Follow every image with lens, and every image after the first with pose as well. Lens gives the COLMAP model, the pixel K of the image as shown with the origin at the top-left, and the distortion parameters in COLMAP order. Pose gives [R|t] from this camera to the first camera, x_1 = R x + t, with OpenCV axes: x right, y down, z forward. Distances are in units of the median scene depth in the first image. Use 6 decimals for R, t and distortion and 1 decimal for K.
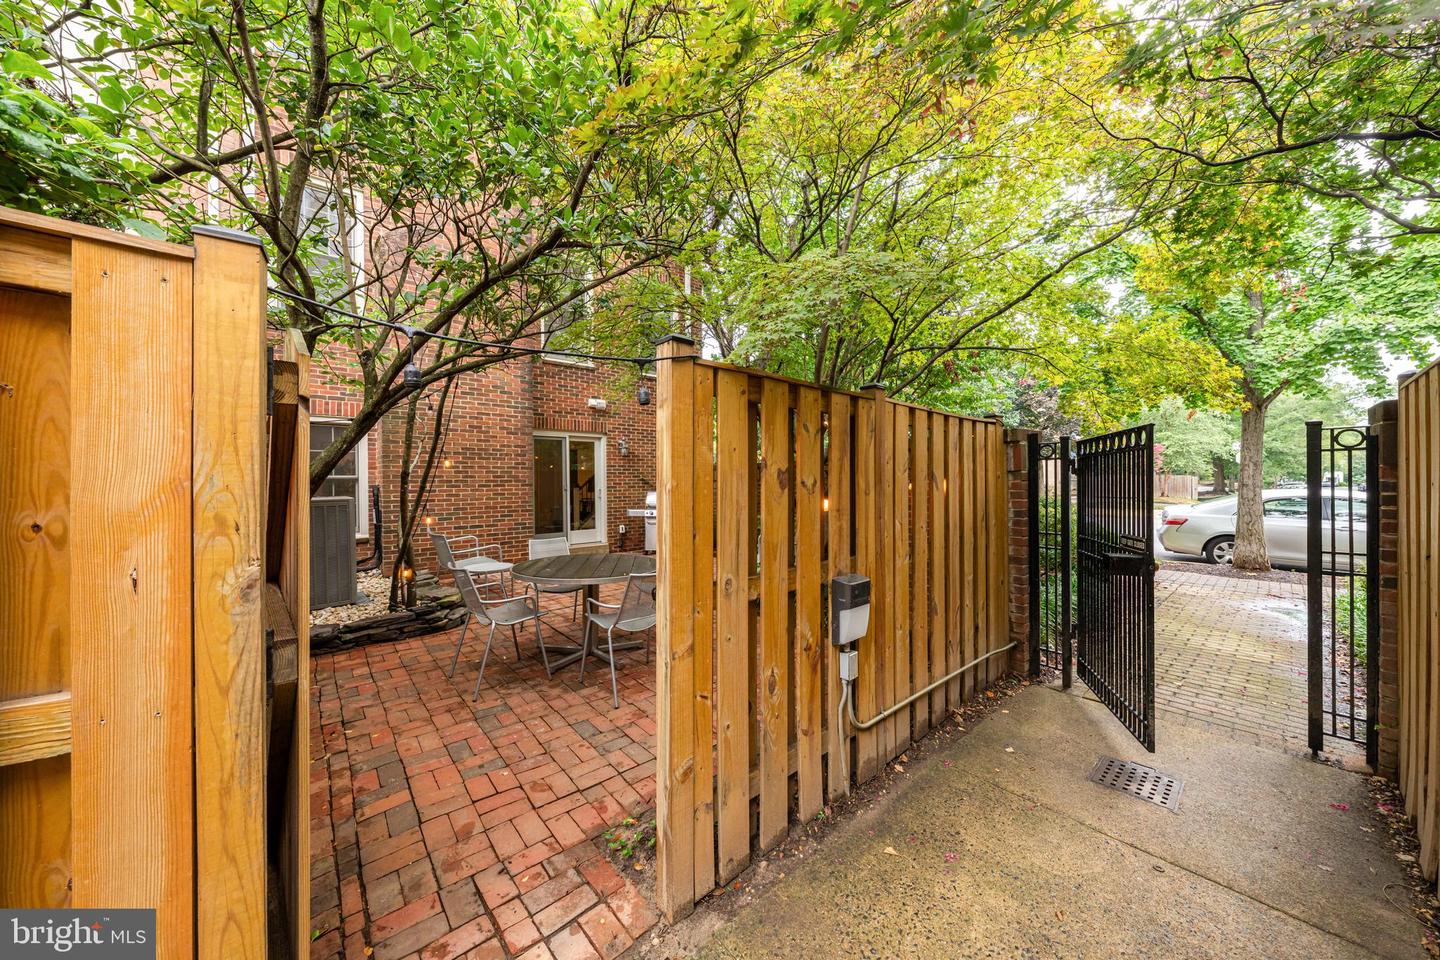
lens RADIAL K [[494.3, 0, 729.2], [0, 494.3, 486.7], [0, 0, 1]] dist [-0.000676, -0.000395]
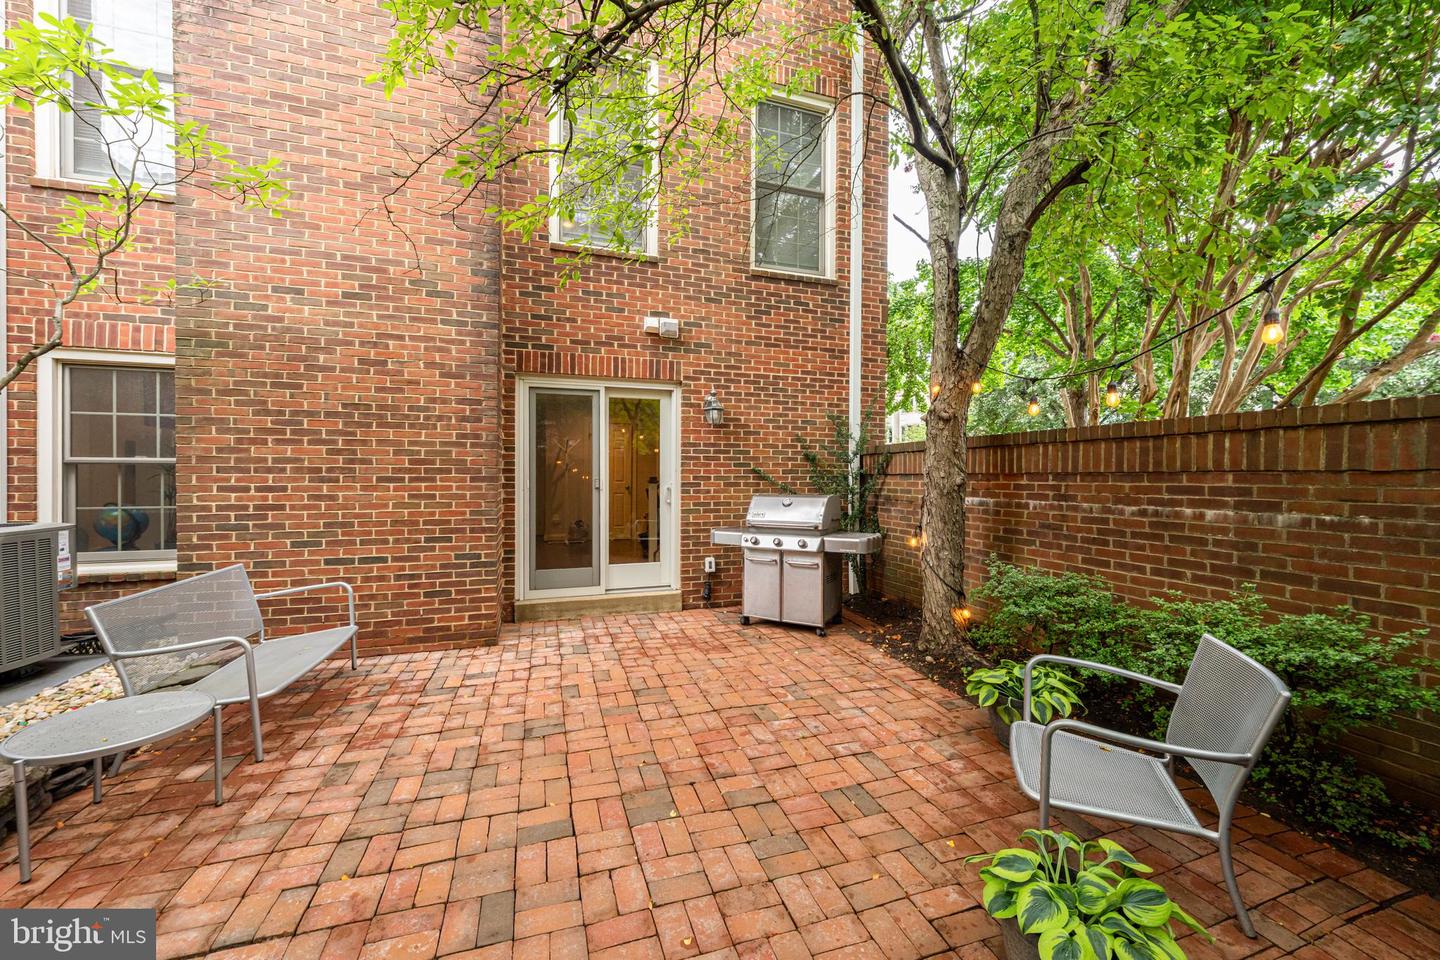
lens RADIAL K [[537.4, 0, 695.7], [0, 537.4, 477.0], [0, 0, 1]] dist [-0.002700, -0.000288]
pose [[0.899164, 0.013978, -0.437389, 0.026516], [-0.015857, 0.999874, -0.000644, -0.010113], [0.437325, 0.007514, 0.899272, 0.718290]]
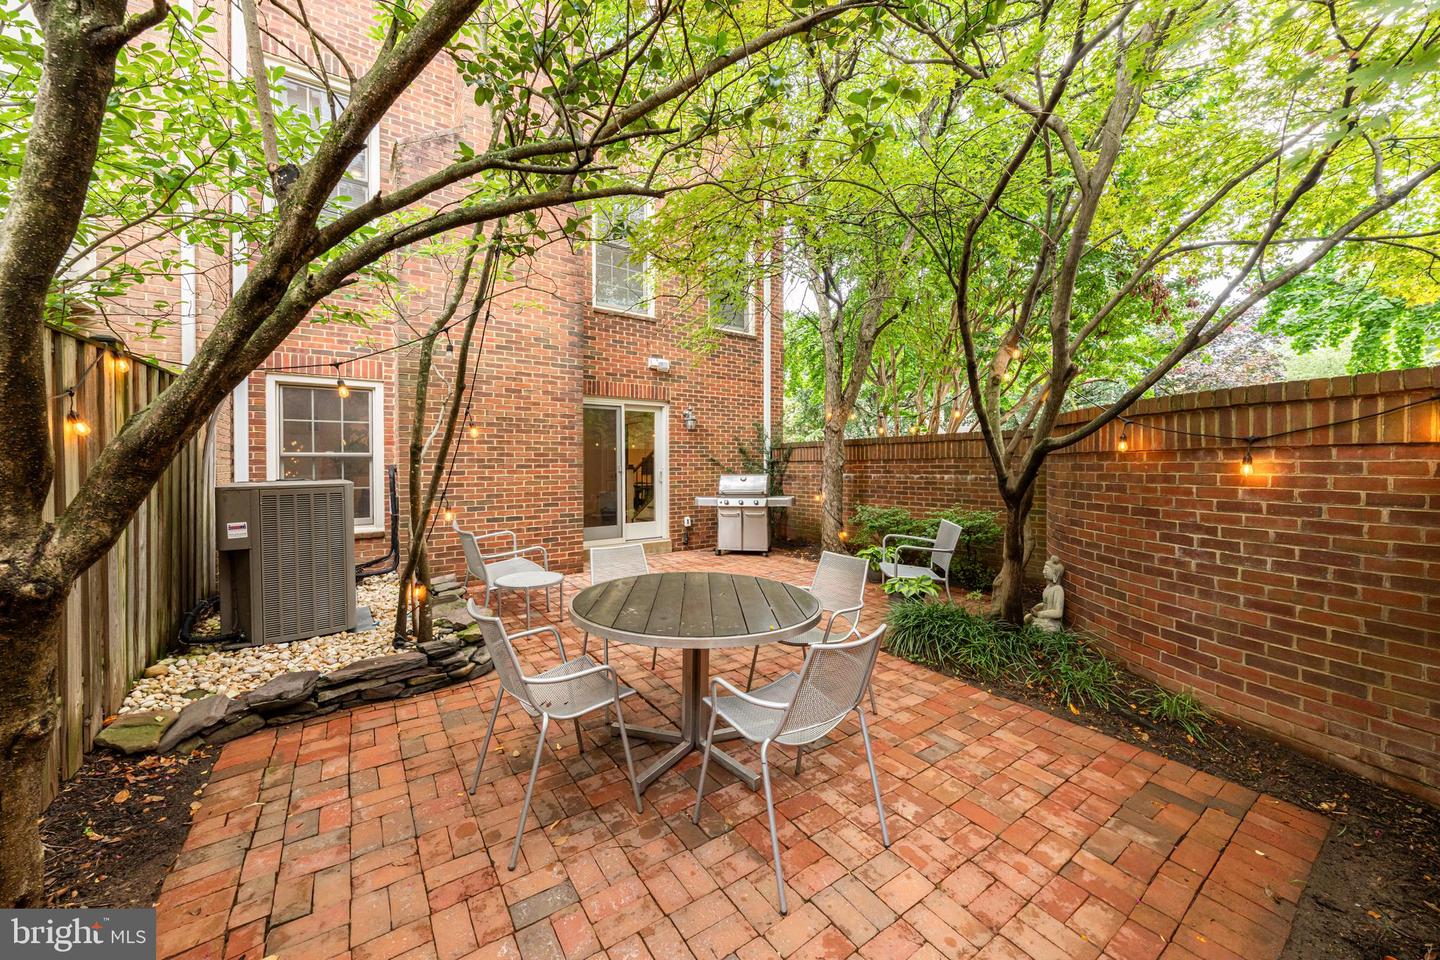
lens RADIAL K [[537.4, 0, 715.2], [0, 537.4, 468.6], [0, 0, 1]] dist [-0.002700, -0.000288]
pose [[0.993575, 0.003546, -0.113123, -0.111069], [-0.003676, 0.999993, -0.000943, 0.001592], [0.113119, 0.001353, 0.993580, 0.214155]]
